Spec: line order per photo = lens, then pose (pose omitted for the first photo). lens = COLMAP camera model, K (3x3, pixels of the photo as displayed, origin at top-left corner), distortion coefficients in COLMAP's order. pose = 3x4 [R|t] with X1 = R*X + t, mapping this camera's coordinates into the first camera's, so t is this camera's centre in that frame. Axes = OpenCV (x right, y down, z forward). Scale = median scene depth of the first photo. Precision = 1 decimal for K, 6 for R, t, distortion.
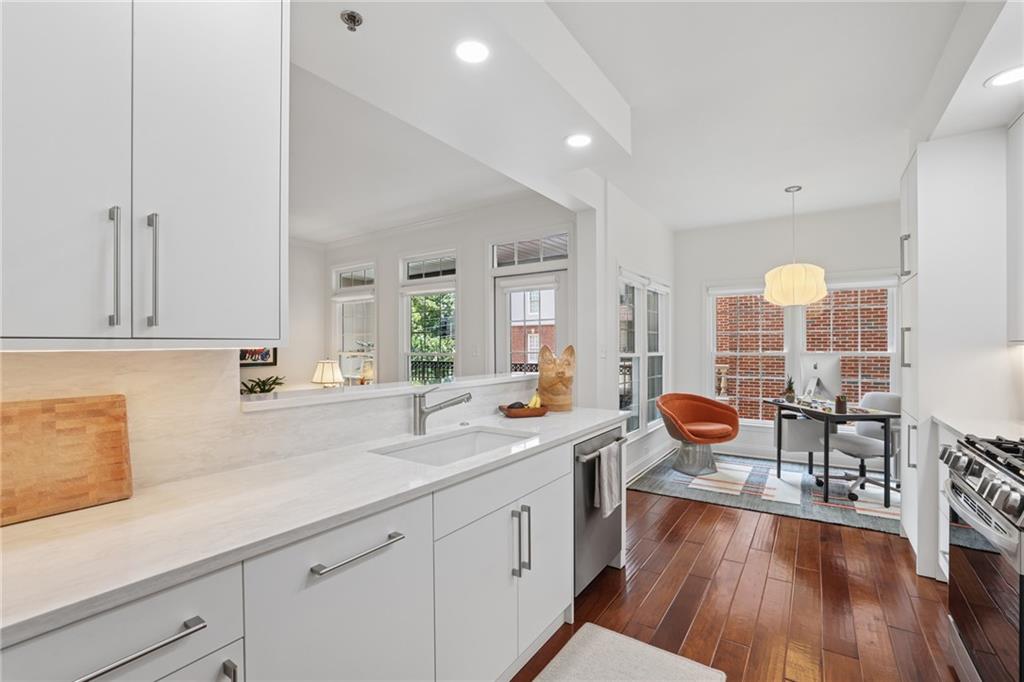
lens RADIAL K [[459.3, 0, 514.4], [0, 459.3, 345.9], [0, 0, 1]] dist [-0.030875, 0.009626]
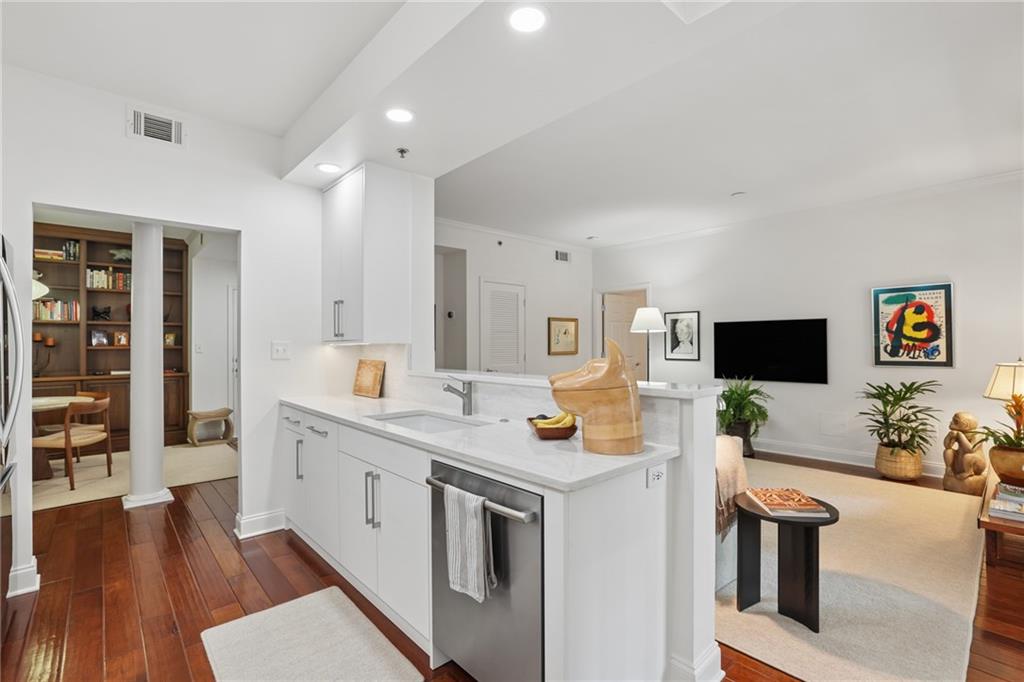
lens RADIAL K [[473.7, 0, 508.6], [0, 473.7, 341.3], [0, 0, 1]] dist [-0.026483, 0.008536]
pose [[-0.250955, -0.001939, -0.967997, 0.376250], [0.007951, 0.999960, -0.004064, 0.001195], [0.967966, -0.008716, -0.250929, 0.544464]]
